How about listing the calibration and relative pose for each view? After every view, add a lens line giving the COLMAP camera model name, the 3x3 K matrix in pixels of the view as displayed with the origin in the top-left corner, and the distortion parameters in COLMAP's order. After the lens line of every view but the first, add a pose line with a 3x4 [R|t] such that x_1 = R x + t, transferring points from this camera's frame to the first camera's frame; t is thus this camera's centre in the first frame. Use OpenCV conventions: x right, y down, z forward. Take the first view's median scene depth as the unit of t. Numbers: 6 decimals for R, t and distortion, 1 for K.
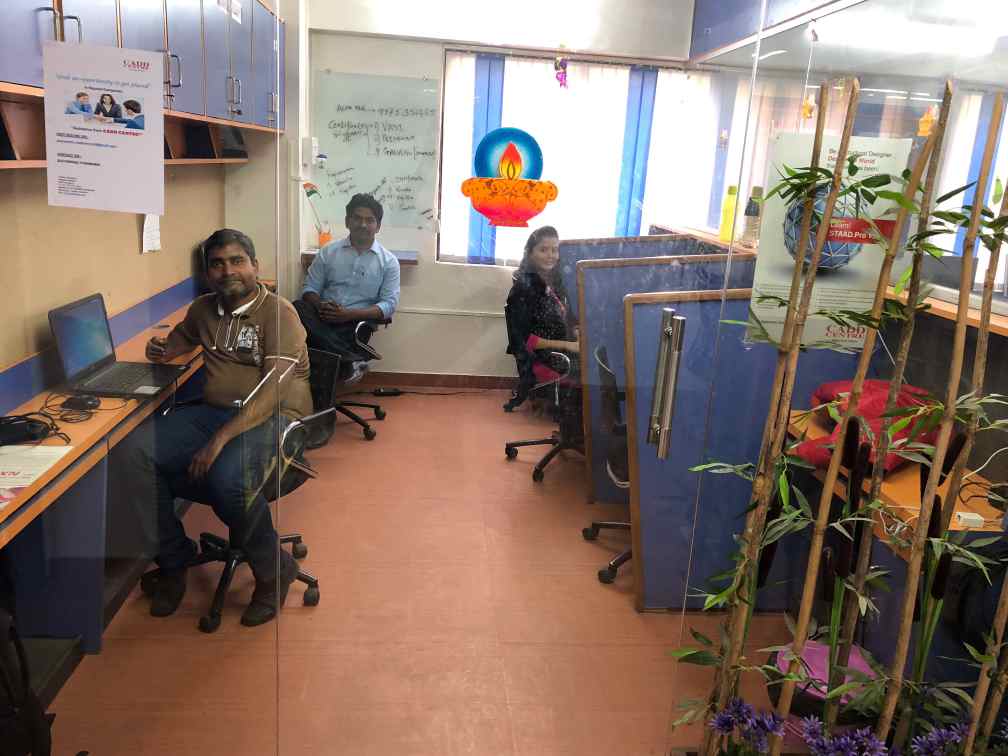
lens RADIAL K [[826.7, 0, 504.0], [0, 826.7, 378.0], [0, 0, 1]] dist [0.023375, -0.007185]
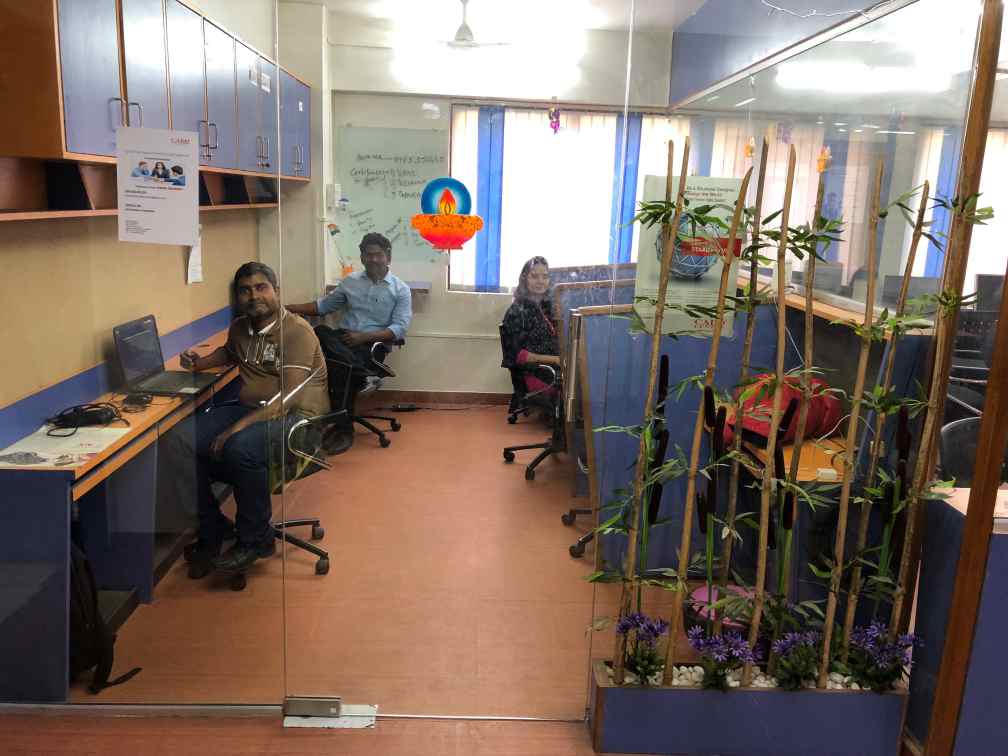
lens RADIAL K [[826.7, 0, 504.0], [0, 826.7, 378.0], [0, 0, 1]] dist [0.023375, -0.007185]
pose [[0.998616, -0.014046, -0.050681, 0.075843], [0.011808, 0.998954, -0.044183, 0.041474], [0.051249, 0.043523, 0.997737, -0.158337]]
